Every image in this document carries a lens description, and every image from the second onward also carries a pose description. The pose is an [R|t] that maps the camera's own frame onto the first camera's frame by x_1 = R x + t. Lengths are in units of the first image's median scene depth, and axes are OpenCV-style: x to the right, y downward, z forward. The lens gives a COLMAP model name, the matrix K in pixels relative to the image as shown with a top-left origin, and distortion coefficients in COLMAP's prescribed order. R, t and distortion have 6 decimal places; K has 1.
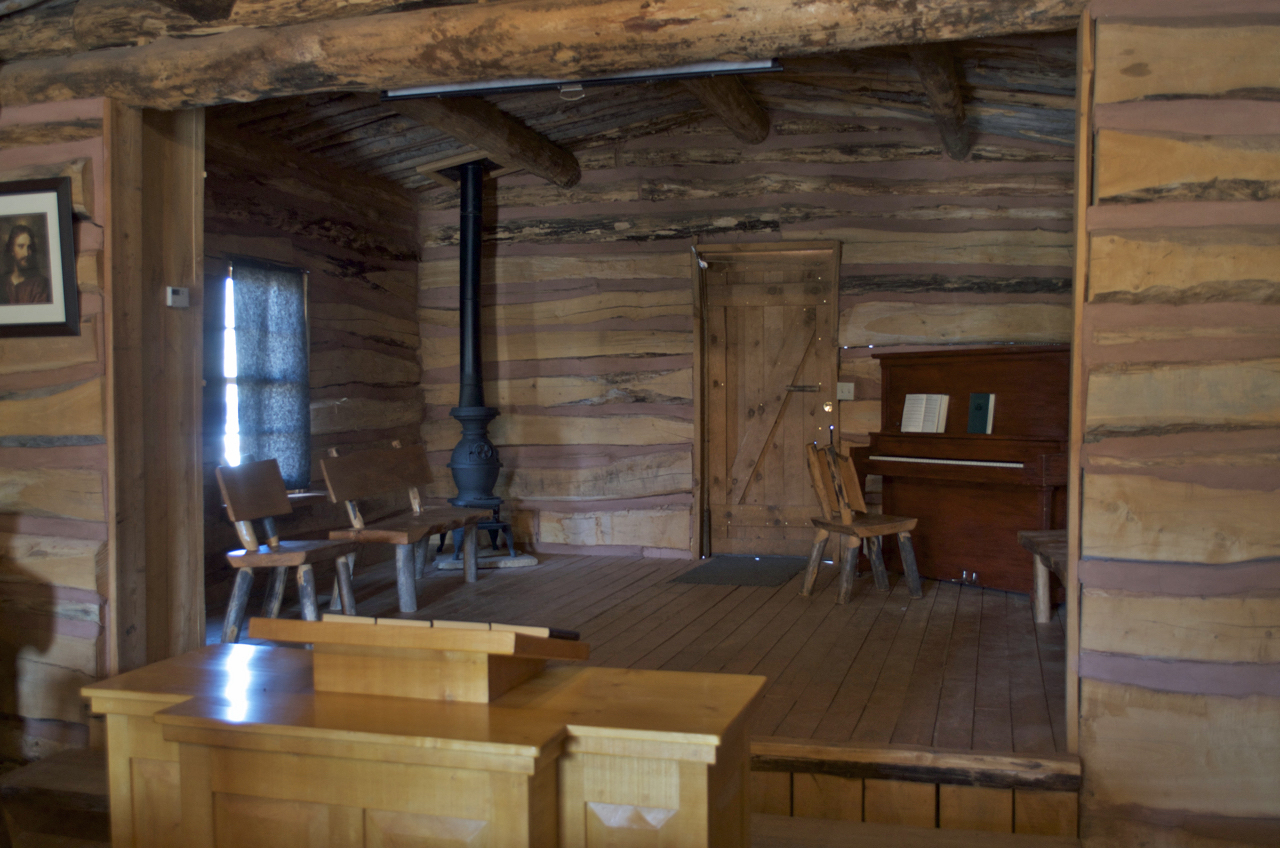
lens RADIAL K [[1278.2, 0, 636.1], [0, 1278.2, 426.4], [0, 0, 1]] dist [-0.065145, 0.000000]
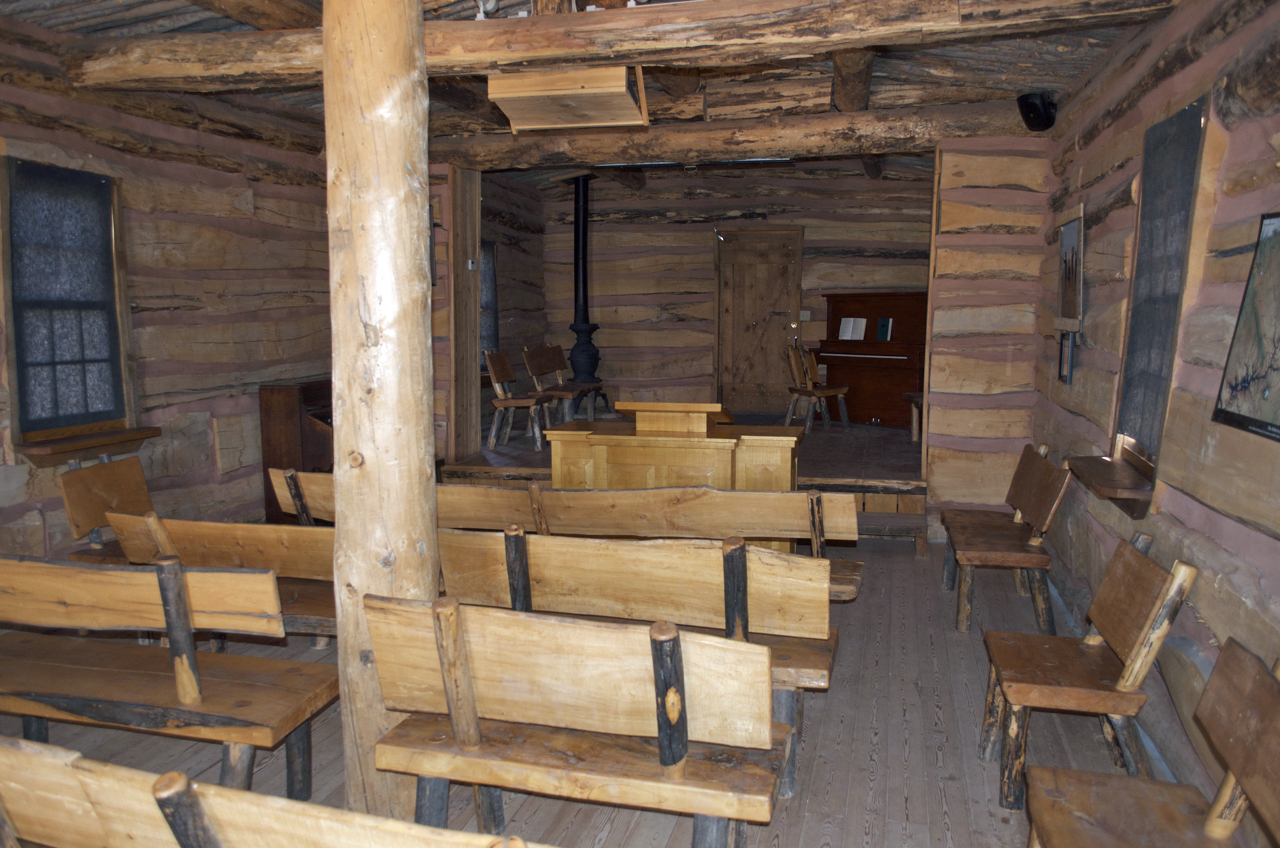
lens RADIAL K [[1023.1, 0, 645.0], [0, 1023.1, 427.0], [0, 0, 1]] dist [-0.080197, -0.001454]
pose [[0.999247, 0.001955, 0.038745, -0.176845], [-0.005183, 0.996504, 0.083385, 0.013789], [-0.038447, -0.083523, 0.995764, -0.621935]]
